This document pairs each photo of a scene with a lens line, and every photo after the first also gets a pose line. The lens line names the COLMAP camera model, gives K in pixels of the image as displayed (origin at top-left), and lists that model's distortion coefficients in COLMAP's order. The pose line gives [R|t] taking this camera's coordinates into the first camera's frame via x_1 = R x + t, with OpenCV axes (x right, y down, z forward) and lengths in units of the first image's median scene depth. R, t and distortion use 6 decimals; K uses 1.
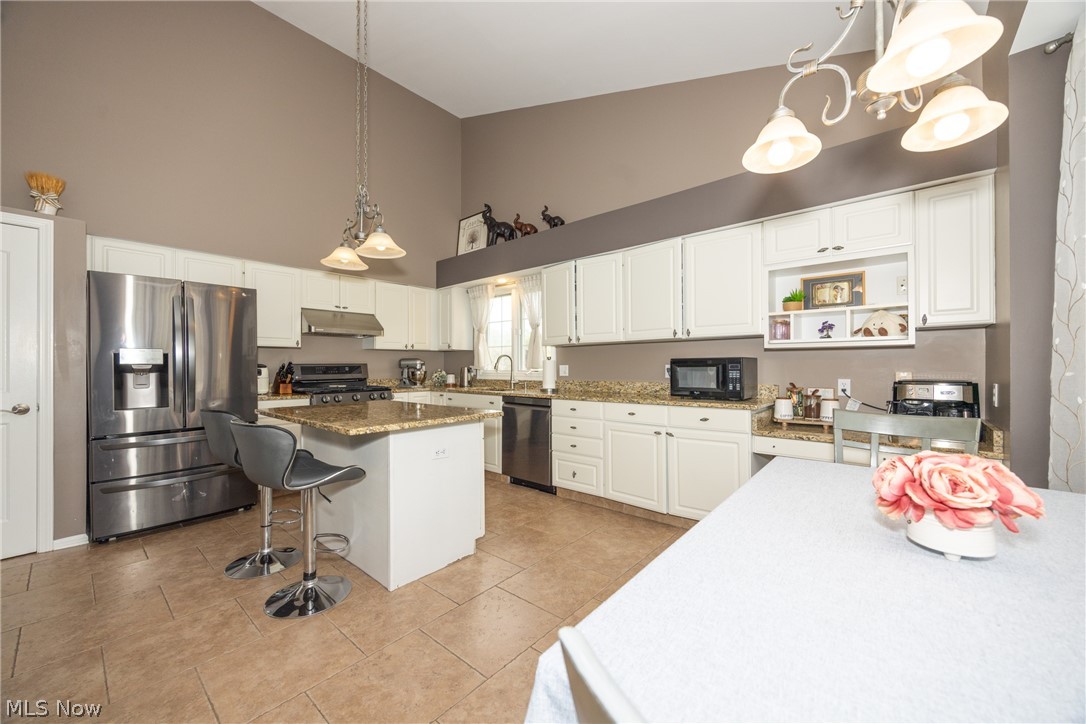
lens RADIAL K [[426.7, 0, 557.8], [0, 426.7, 363.3], [0, 0, 1]] dist [-0.001975, -0.000011]
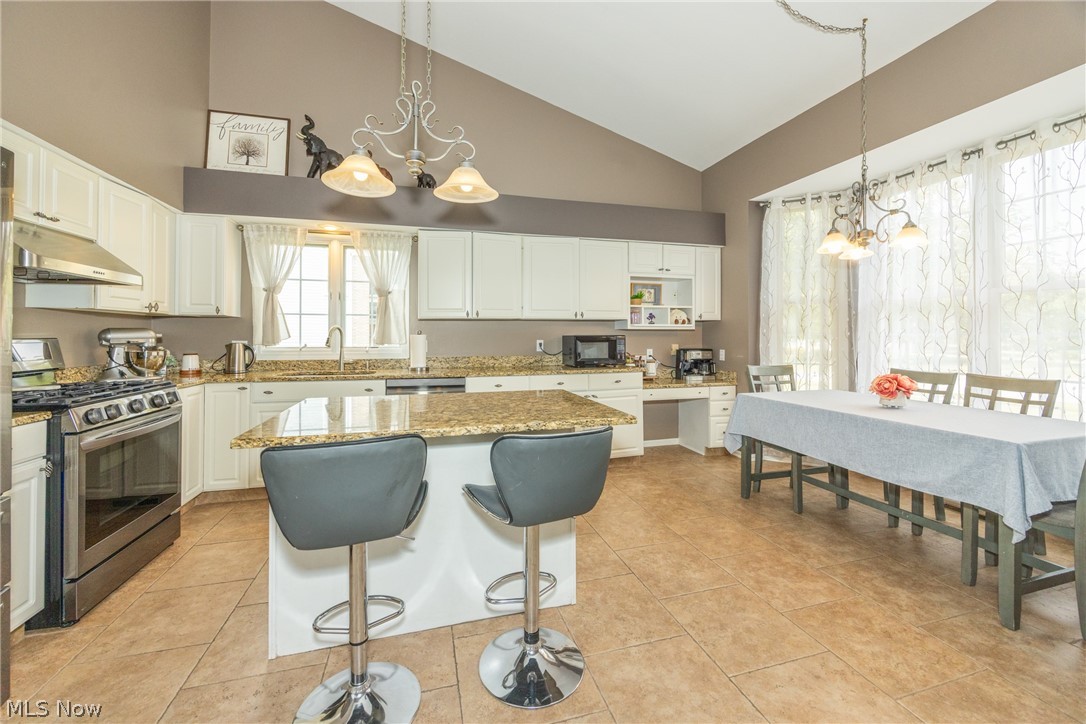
lens RADIAL K [[427.9, 0, 544.0], [0, 427.9, 336.5], [0, 0, 1]] dist [-0.014231, 0.000012]
pose [[0.550858, 0.001436, 0.834598, -0.770440], [-0.008671, 0.999954, 0.004003, -0.011845], [-0.834554, -0.009441, 0.550845, 0.382589]]
